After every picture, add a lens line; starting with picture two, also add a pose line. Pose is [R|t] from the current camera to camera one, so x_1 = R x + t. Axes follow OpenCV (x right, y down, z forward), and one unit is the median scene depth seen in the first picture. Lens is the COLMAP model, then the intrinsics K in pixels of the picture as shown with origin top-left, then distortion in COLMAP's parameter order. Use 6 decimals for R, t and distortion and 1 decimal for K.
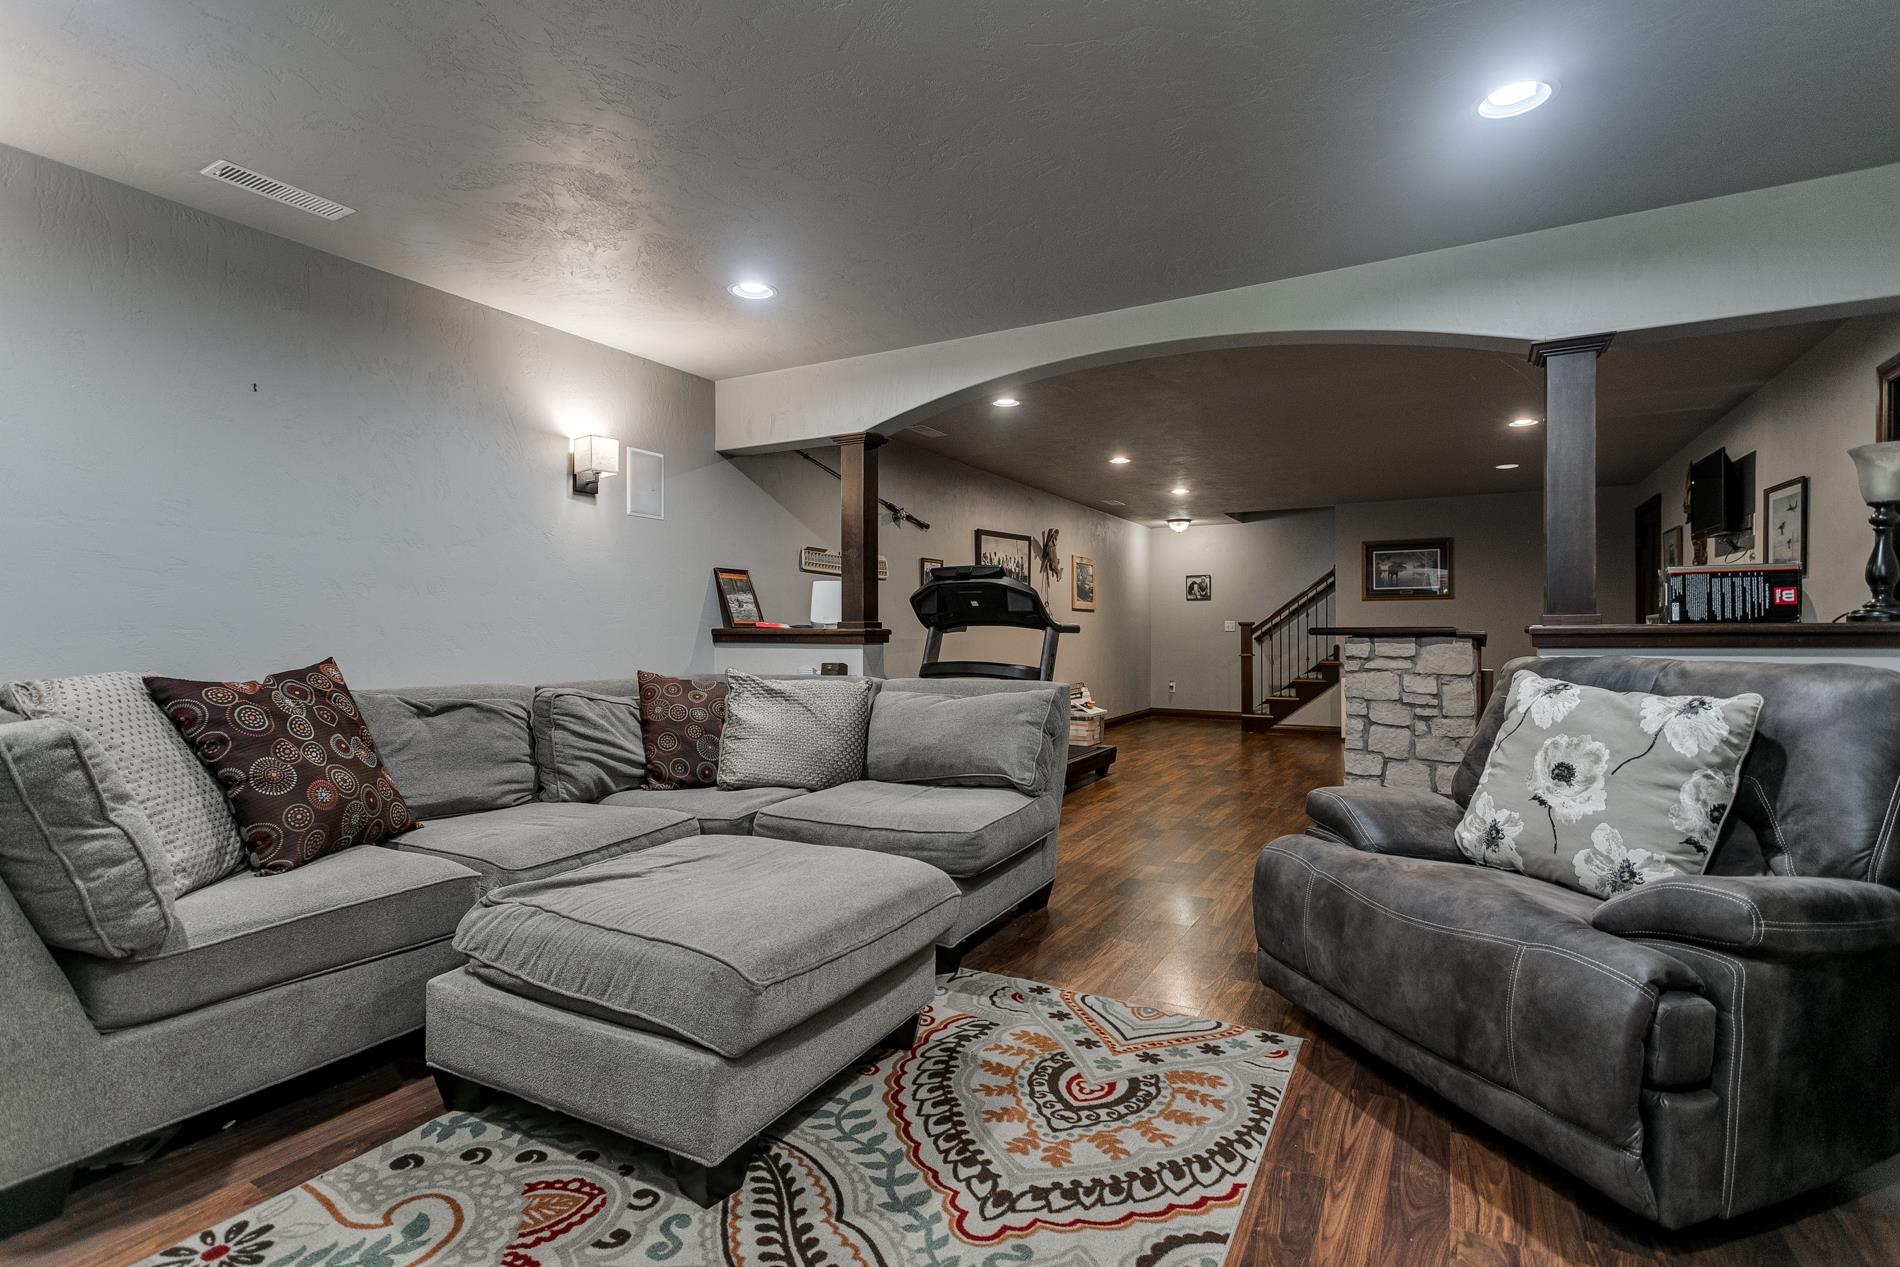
lens RADIAL K [[909.8, 0, 956.1], [0, 909.8, 627.5], [0, 0, 1]] dist [0.001897, -0.000994]
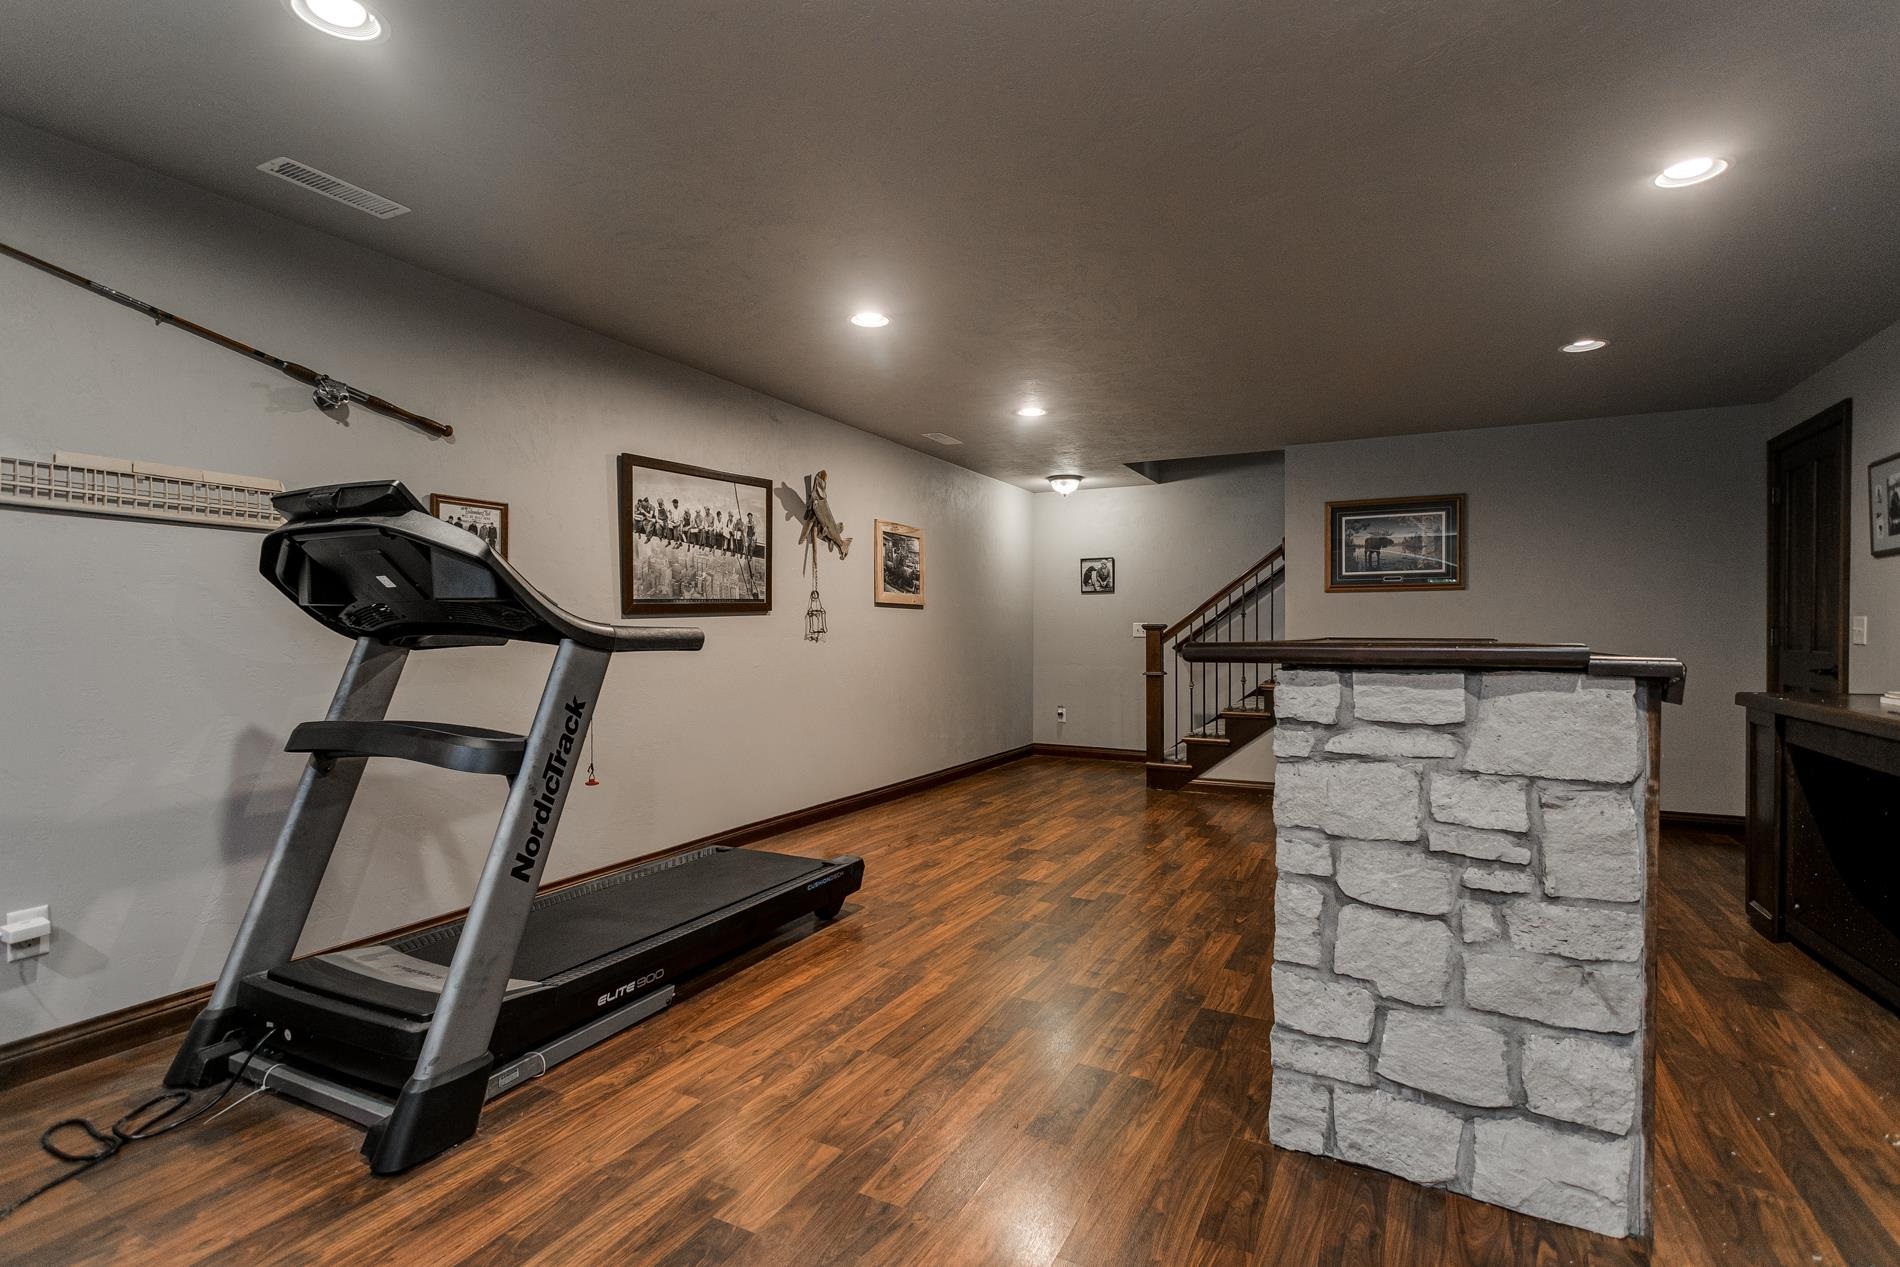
lens RADIAL K [[909.8, 0, 942.2], [0, 909.8, 635.0], [0, 0, 1]] dist [0.001897, -0.000994]
pose [[0.999808, 0.000665, 0.019559, 0.605349], [-0.000834, 0.999962, 0.008637, -0.014556], [-0.019553, -0.008652, 0.999771, 1.343483]]
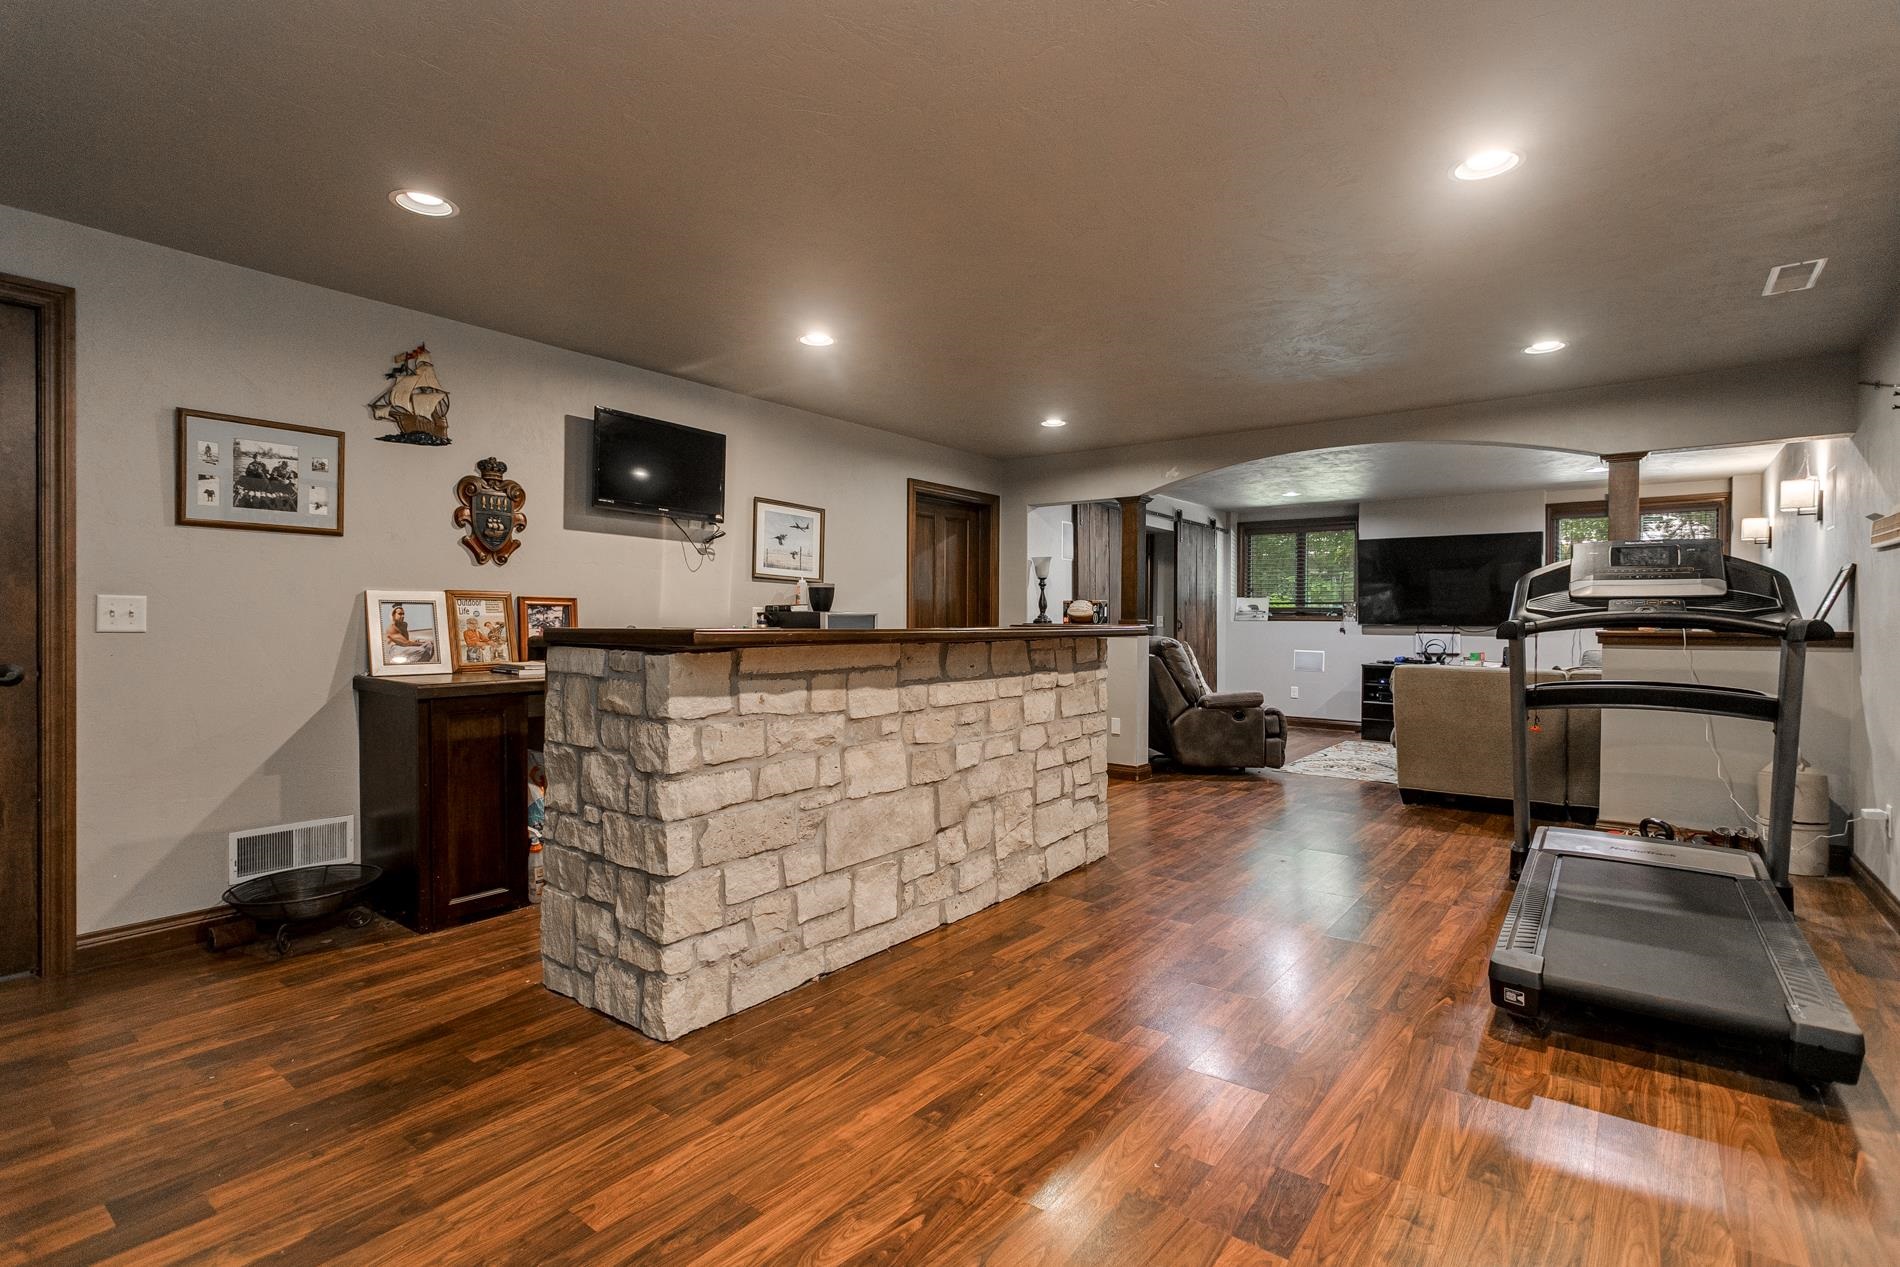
lens RADIAL K [[903.0, 0, 946.7], [0, 903.0, 614.0], [0, 0, 1]] dist [0.000778, 0.002103]
pose [[-0.988020, -0.007535, 0.154142, 0.959797], [-0.008894, 0.999927, -0.008130, -0.008010], [-0.154070, -0.009404, -0.988015, 3.978094]]
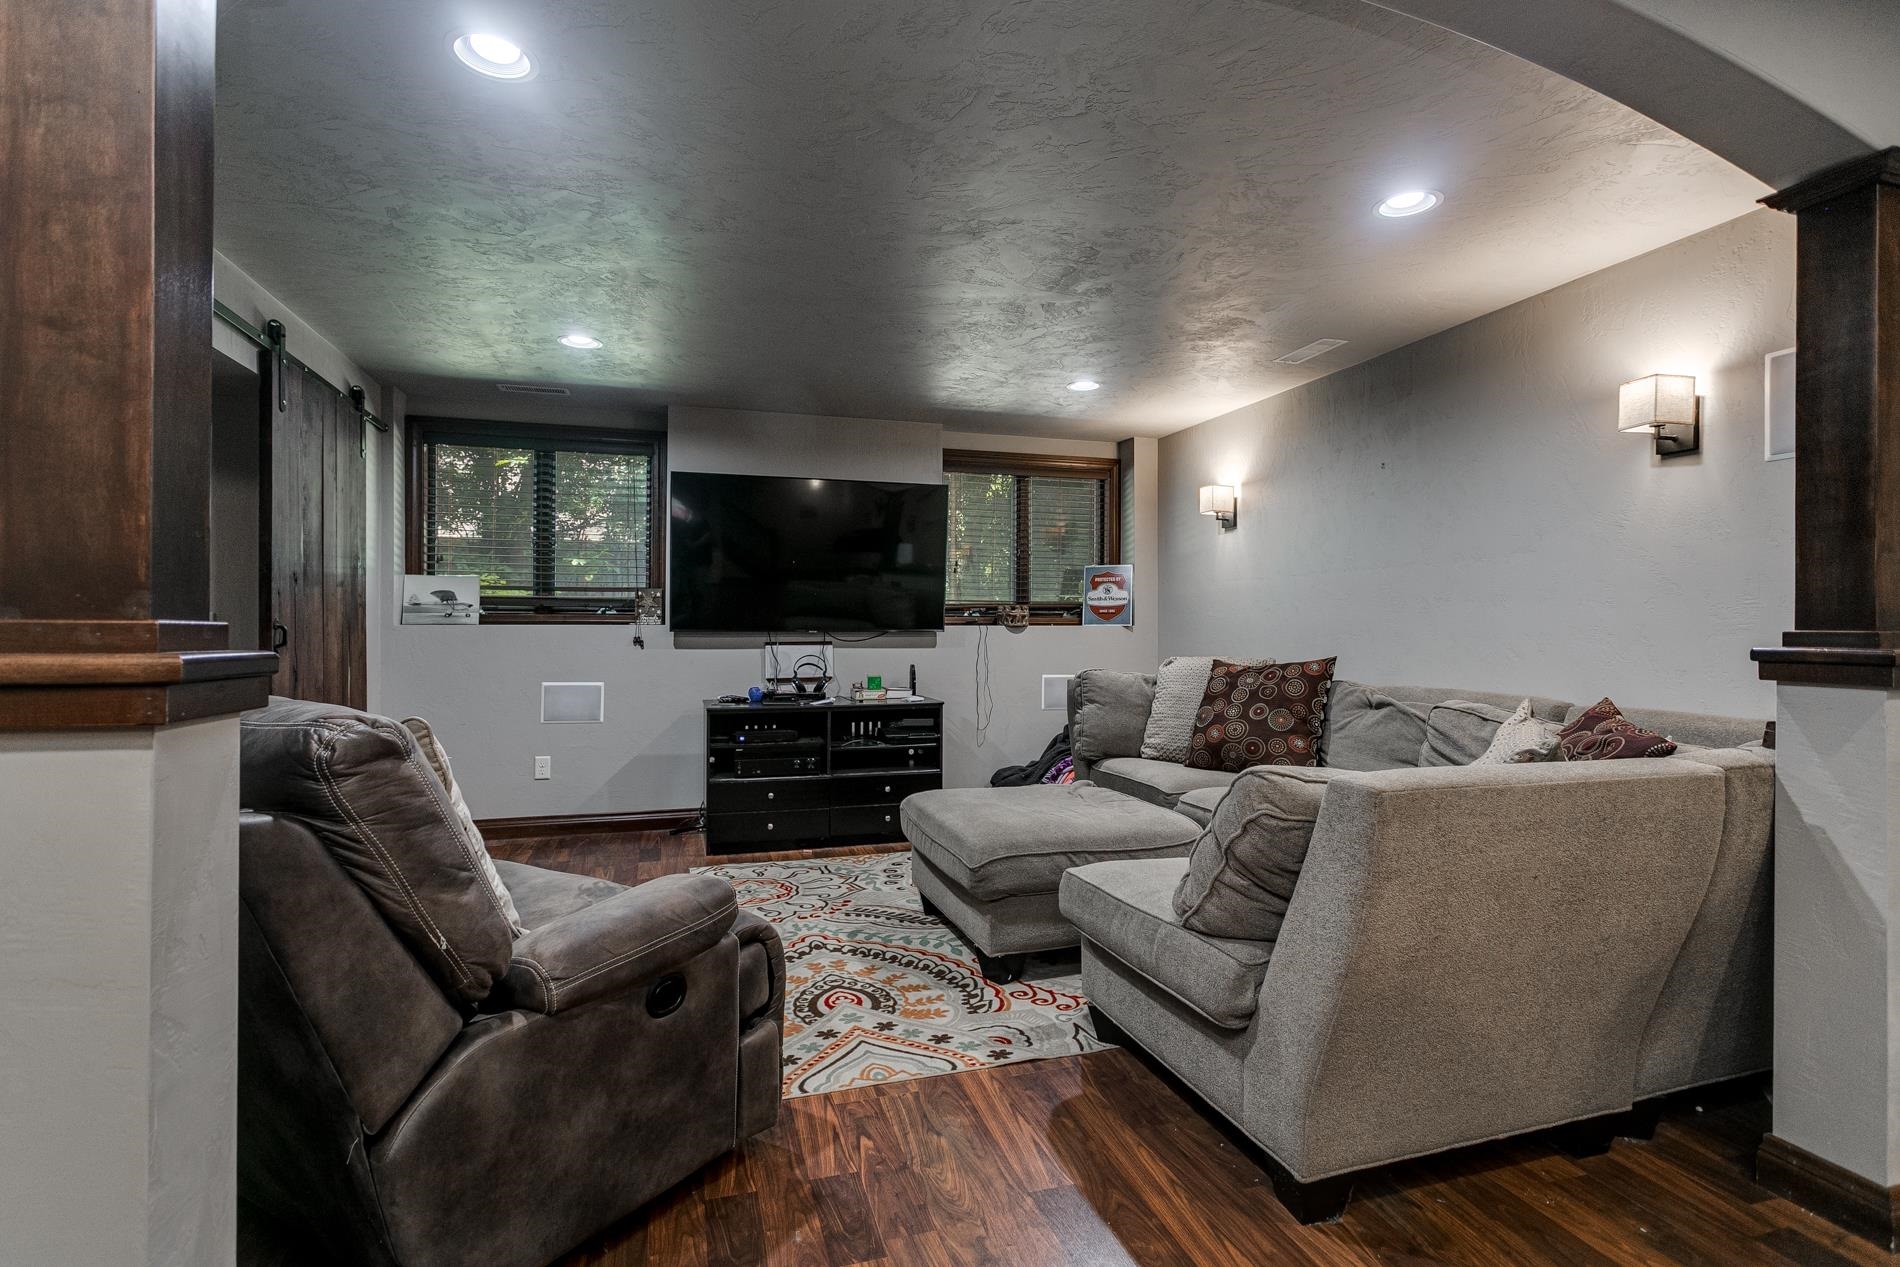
lens RADIAL K [[903.0, 0, 937.3], [0, 903.0, 626.9], [0, 0, 1]] dist [0.000778, 0.002103]
pose [[-0.704887, -0.000562, -0.709319, 0.851893], [0.000506, 0.999999, -0.001295, -0.015035], [0.709319, -0.001272, -0.704886, 1.779455]]
